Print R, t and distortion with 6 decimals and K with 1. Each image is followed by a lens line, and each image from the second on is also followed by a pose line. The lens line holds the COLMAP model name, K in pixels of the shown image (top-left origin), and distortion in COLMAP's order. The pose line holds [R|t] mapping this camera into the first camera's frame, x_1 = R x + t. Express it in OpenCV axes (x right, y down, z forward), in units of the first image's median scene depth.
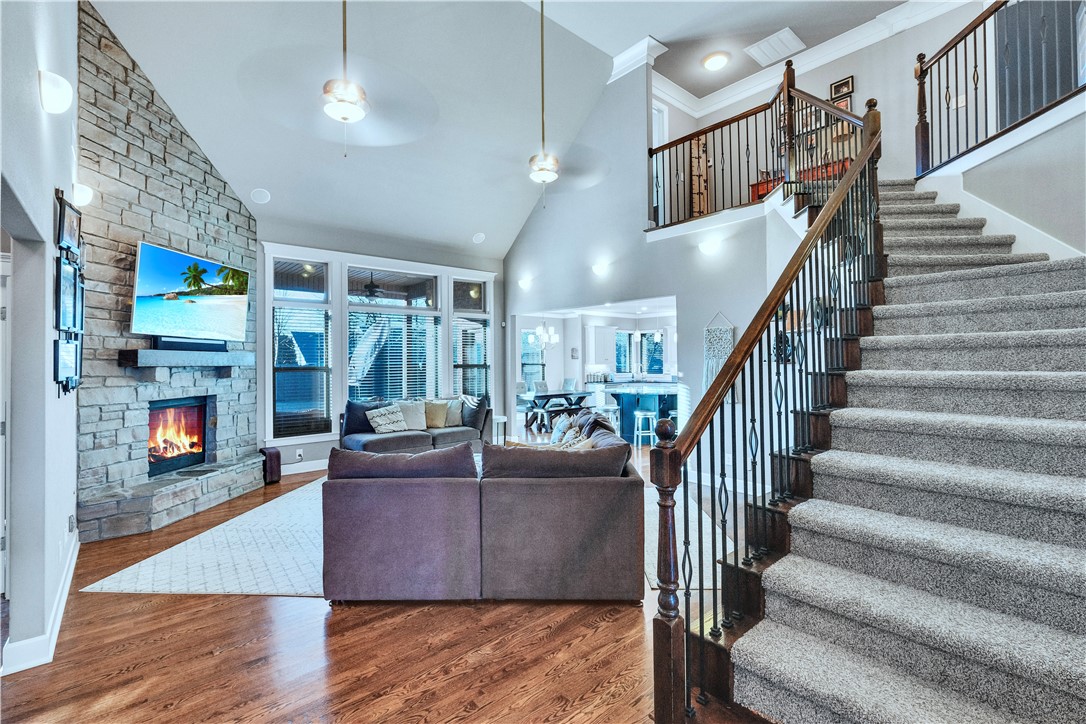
lens RADIAL K [[477.7, 0, 526.6], [0, 477.7, 366.2], [0, 0, 1]] dist [0.000862, -0.000292]
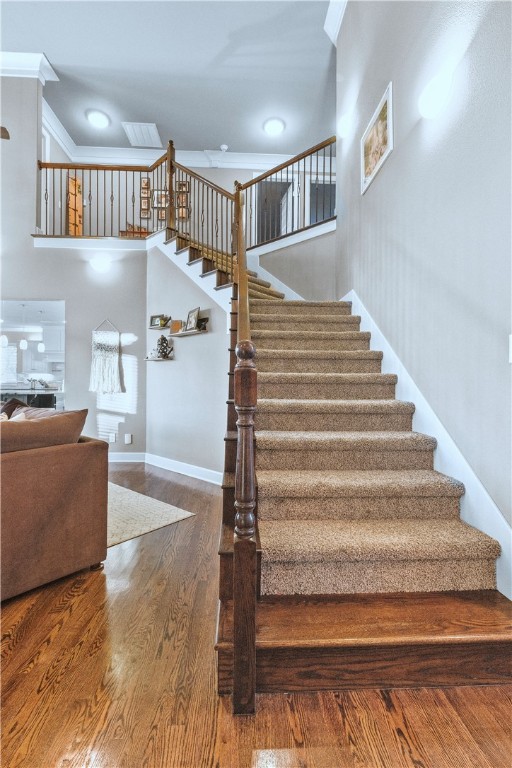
lens RADIAL K [[350.8, 0, 256.2], [0, 350.8, 385.0], [0, 0, 1]] dist [0.009238, -0.000436]
pose [[0.612631, 0.016054, 0.790206, -0.172024], [-0.016643, 0.999834, -0.007411, 0.129326], [-0.790194, -0.008611, 0.612796, 0.321516]]
